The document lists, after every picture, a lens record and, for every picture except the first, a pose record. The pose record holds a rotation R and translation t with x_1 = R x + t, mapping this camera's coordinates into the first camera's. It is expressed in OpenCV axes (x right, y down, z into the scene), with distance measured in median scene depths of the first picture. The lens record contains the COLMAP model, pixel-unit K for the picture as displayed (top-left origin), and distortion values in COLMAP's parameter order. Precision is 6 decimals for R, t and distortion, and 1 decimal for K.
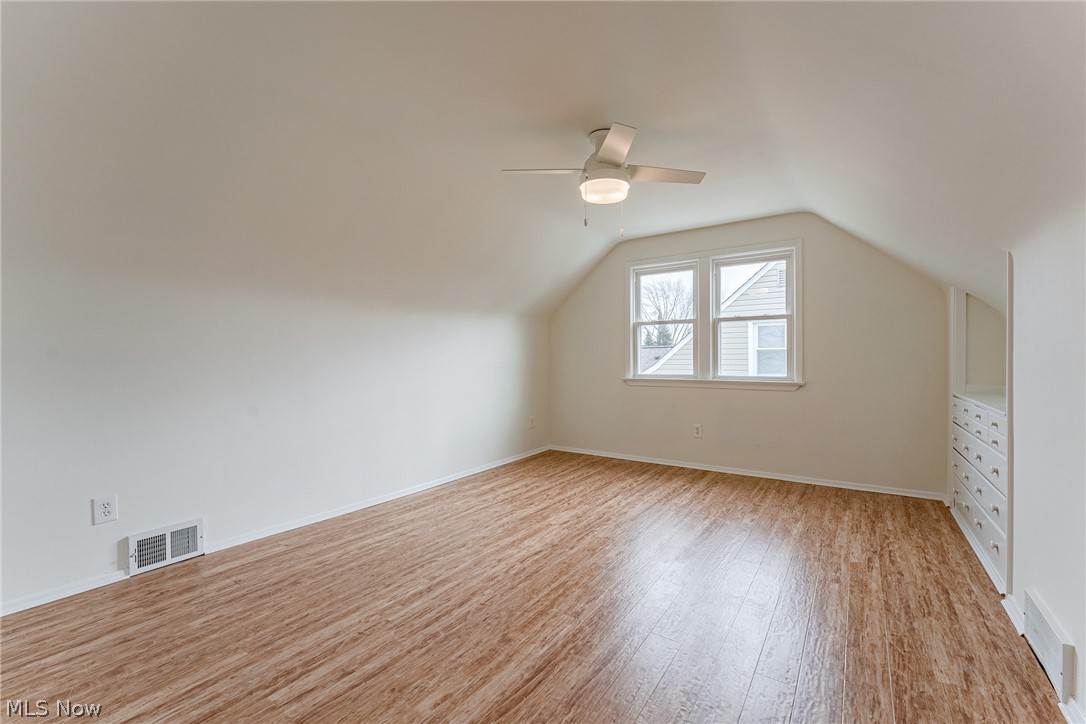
lens RADIAL K [[473.0, 0, 553.5], [0, 473.0, 356.7], [0, 0, 1]] dist [-0.006439, 0.000816]
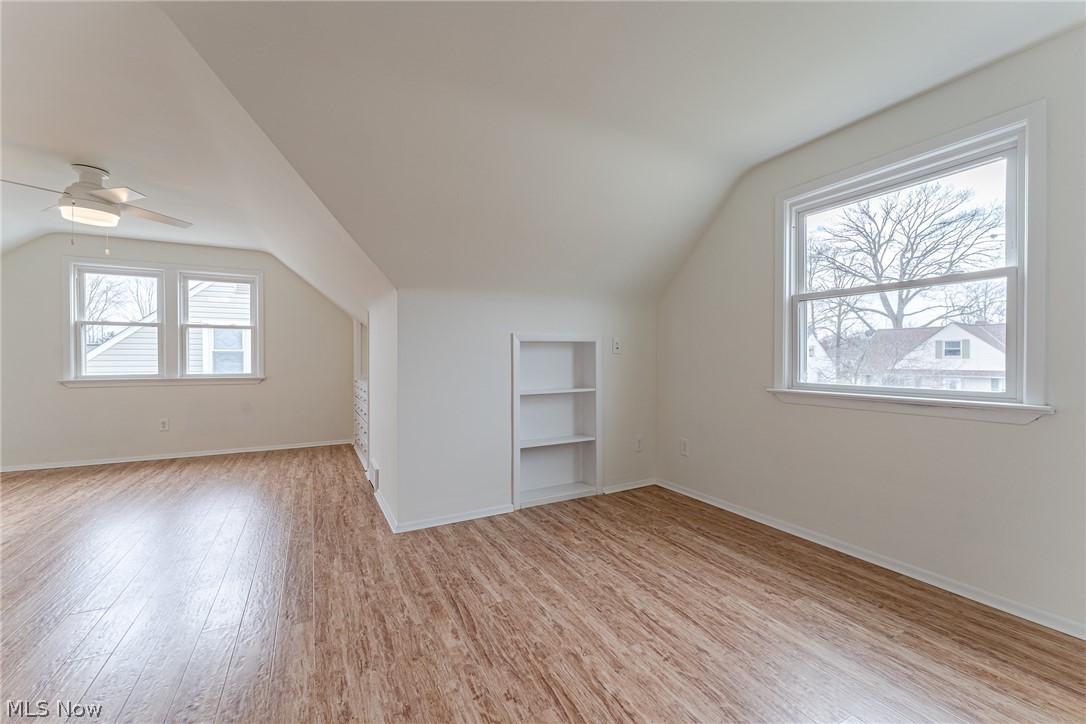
lens RADIAL K [[443.0, 0, 549.1], [0, 443.0, 365.5], [0, 0, 1]] dist [-0.001943, 0.000570]
pose [[0.481261, -0.008578, 0.876535, -0.194588], [-0.005742, 0.999900, 0.012938, 0.000015], [-0.876559, -0.011260, 0.481163, -0.333441]]
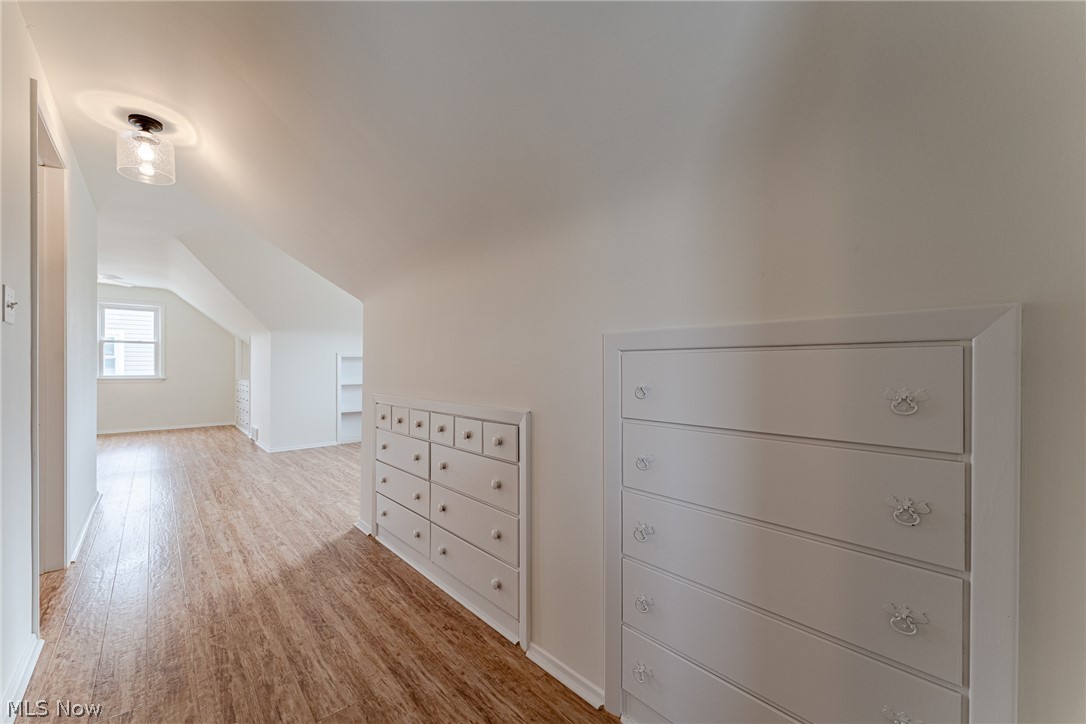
lens RADIAL K [[428.0, 0, 538.0], [0, 428.0, 367.1], [0, 0, 1]] dist [-0.002681, 0.000141]
pose [[0.264664, 0.003262, 0.964335, -0.737513], [-0.011691, 0.999932, -0.000174, -0.006134], [-0.964270, -0.011228, 0.264685, -0.916781]]
